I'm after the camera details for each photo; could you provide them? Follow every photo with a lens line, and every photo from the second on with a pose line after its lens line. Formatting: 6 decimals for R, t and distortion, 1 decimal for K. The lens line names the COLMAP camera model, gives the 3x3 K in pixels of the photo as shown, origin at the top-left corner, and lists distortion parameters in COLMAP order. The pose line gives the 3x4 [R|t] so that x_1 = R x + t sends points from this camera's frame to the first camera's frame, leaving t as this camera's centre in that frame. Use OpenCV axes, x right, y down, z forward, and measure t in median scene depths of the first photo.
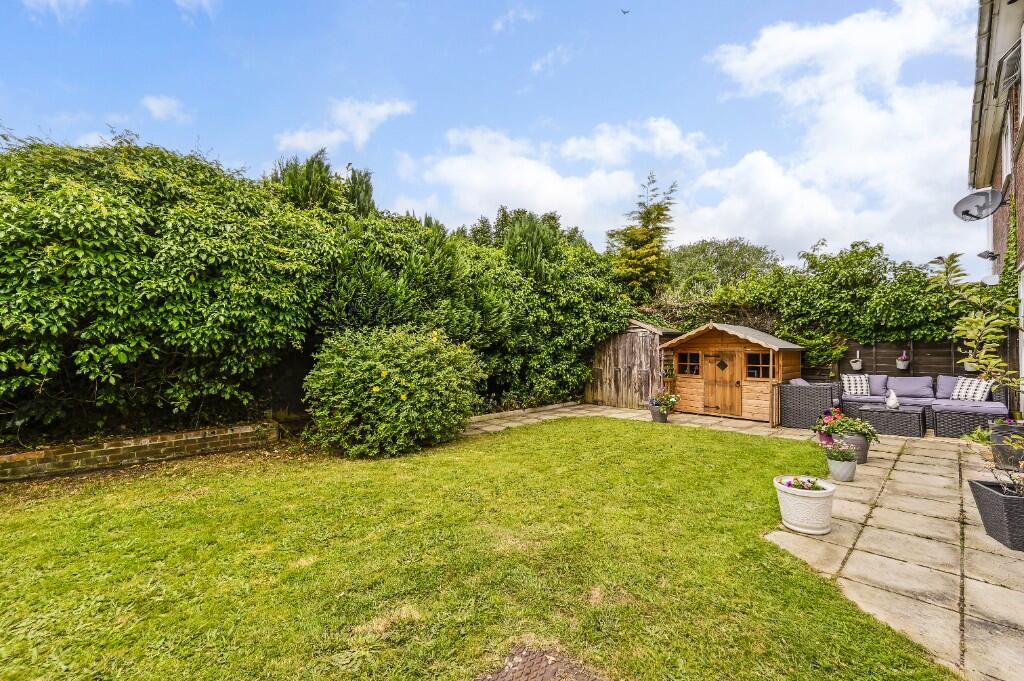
lens RADIAL K [[430.1, 0, 512.0], [0, 430.1, 340.5], [0, 0, 1]] dist [0.000299, 0.000152]
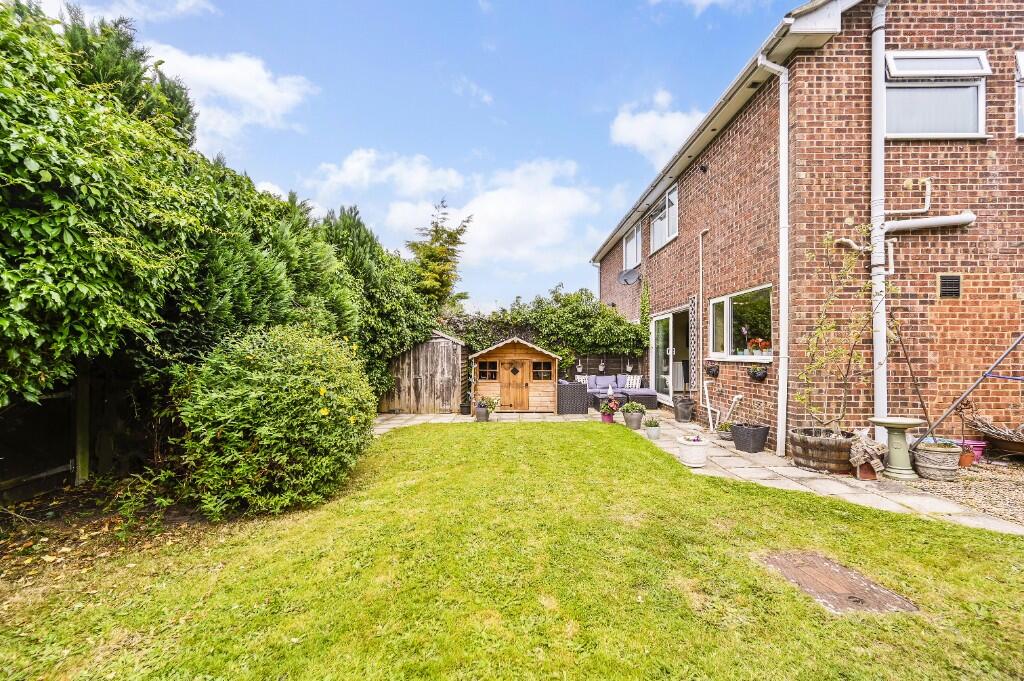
lens RADIAL K [[430.1, 0, 512.0], [0, 430.1, 340.5], [0, 0, 1]] dist [0.000299, 0.000152]
pose [[0.650463, 0.033784, 0.758786, -0.473555], [-0.021829, 0.999429, -0.025786, 0.000741], [-0.759224, 0.000209, 0.650829, 0.185791]]
